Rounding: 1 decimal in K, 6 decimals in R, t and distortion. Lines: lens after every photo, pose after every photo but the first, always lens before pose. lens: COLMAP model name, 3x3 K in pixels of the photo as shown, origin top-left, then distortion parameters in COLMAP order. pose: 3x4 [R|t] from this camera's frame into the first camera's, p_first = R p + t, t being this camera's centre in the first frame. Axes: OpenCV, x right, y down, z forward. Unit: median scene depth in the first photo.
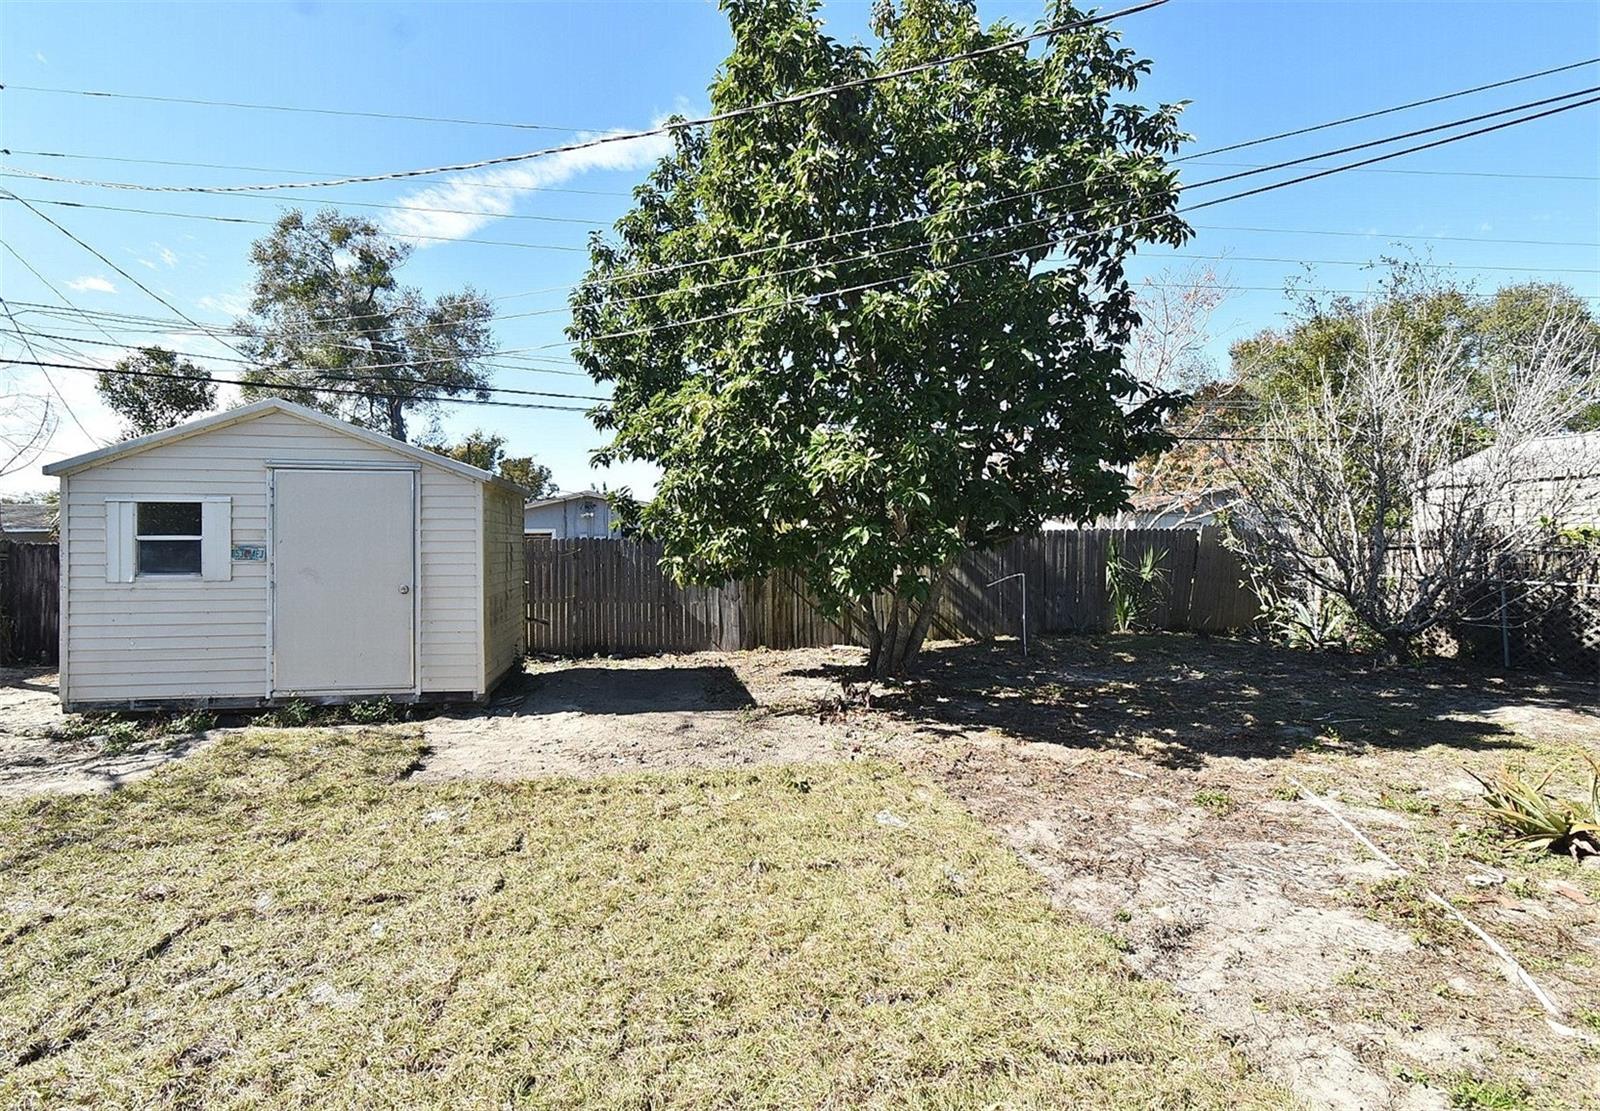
lens RADIAL K [[757.1, 0, 800.3], [0, 757.1, 550.6], [0, 0, 1]] dist [-0.000729, -0.000096]
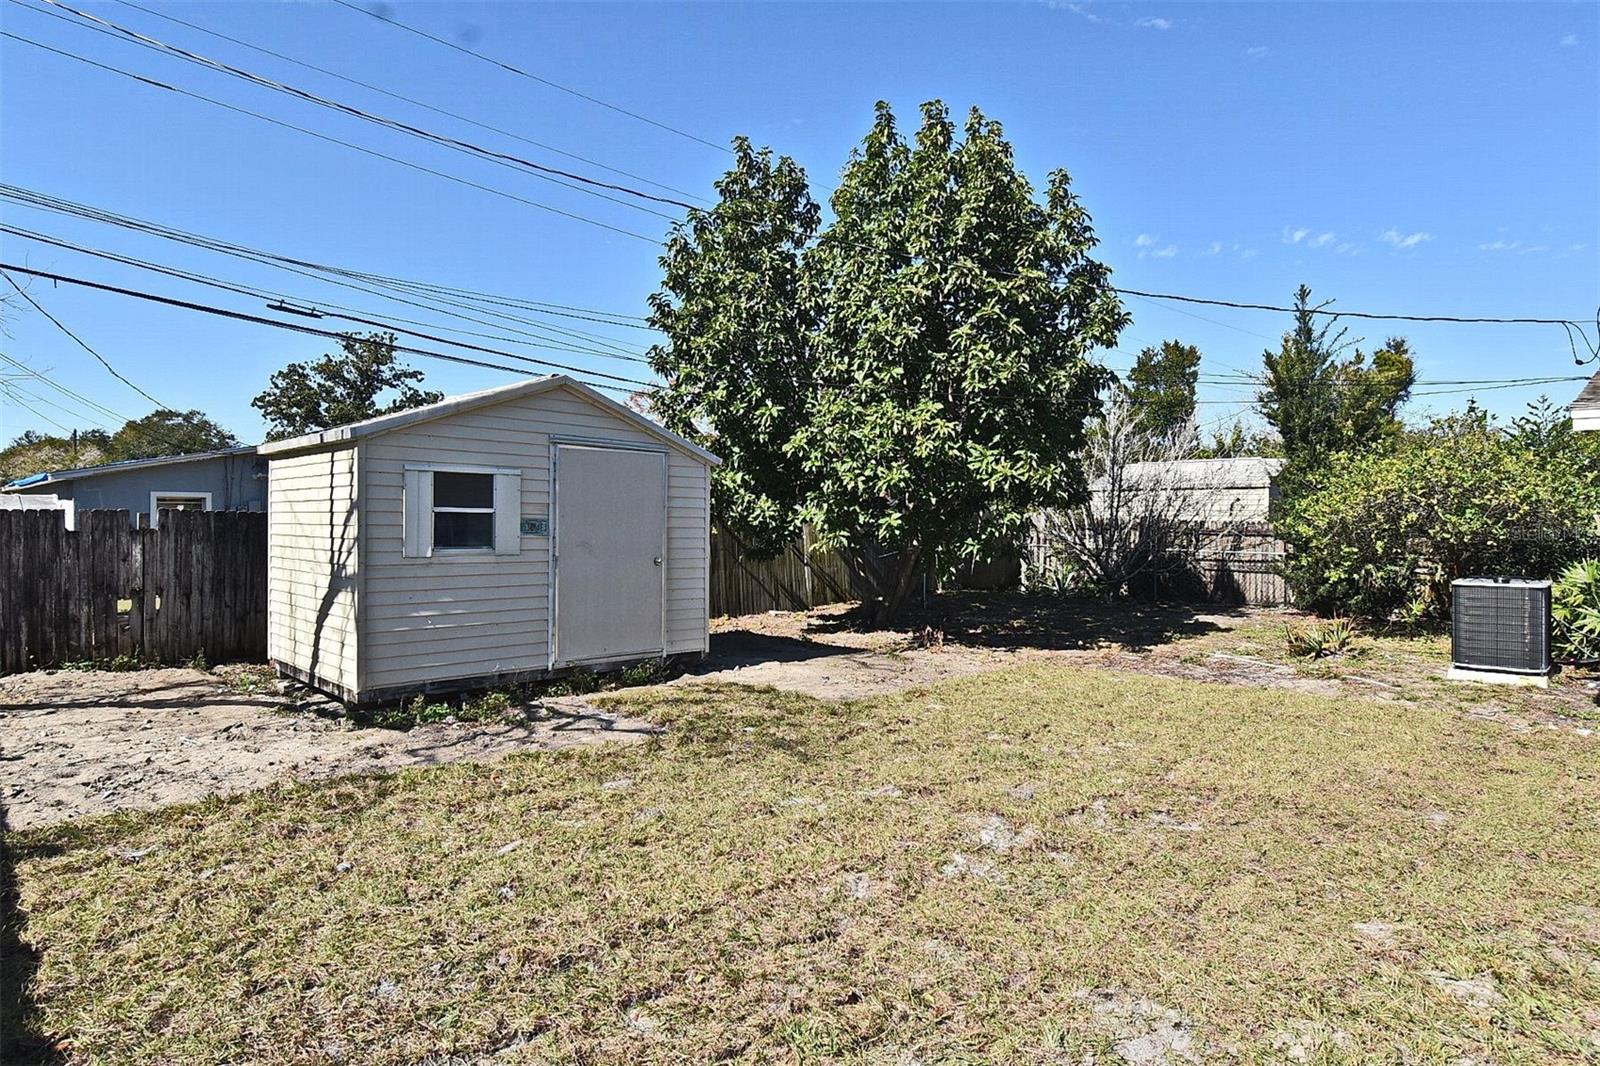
lens RADIAL K [[882.0, 0, 798.9], [0, 882.0, 531.4], [0, 0, 1]] dist [-0.008727, 0.000083]
pose [[0.801756, 0.004998, 0.597630, -1.153874], [-0.009125, 0.999951, 0.003879, 0.001858], [-0.597582, -0.008564, 0.801762, -0.146566]]
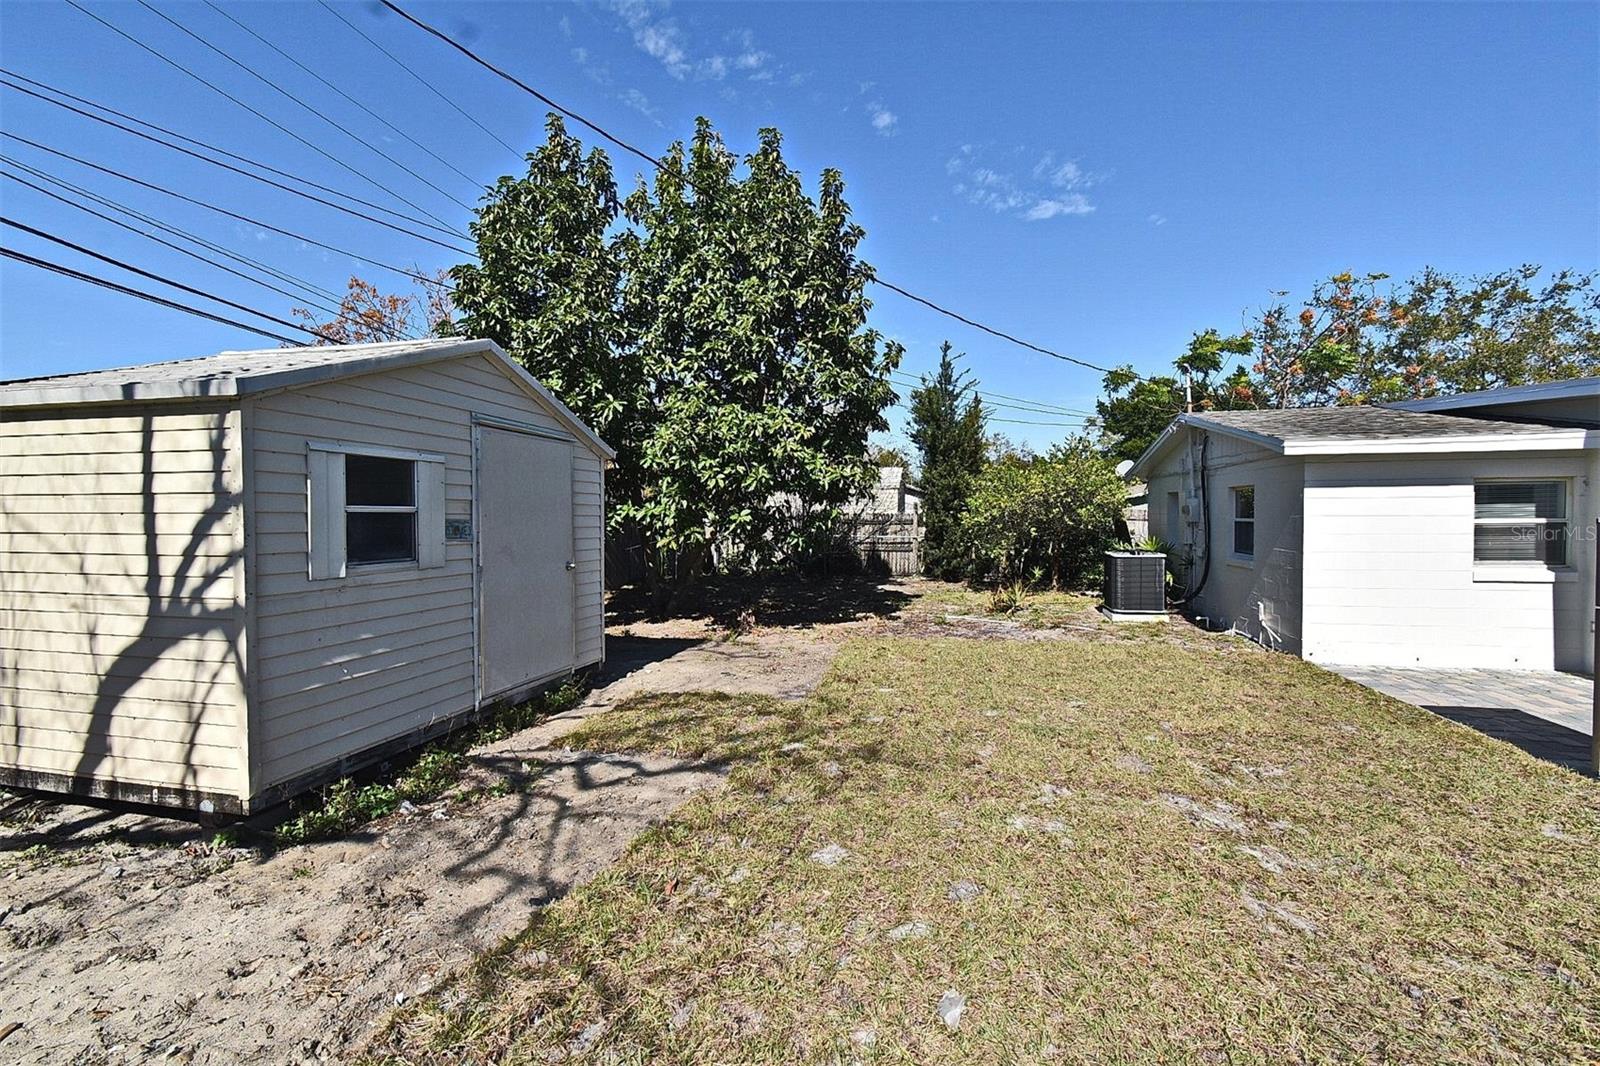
lens RADIAL K [[702.8, 0, 795.5], [0, 702.8, 533.1], [0, 0, 1]] dist [-0.001944, -0.002135]
pose [[0.374057, -0.018721, 0.927217, -1.278840], [0.003213, 0.999816, 0.018890, -0.006091], [-0.927400, -0.004087, 0.374048, 0.409756]]
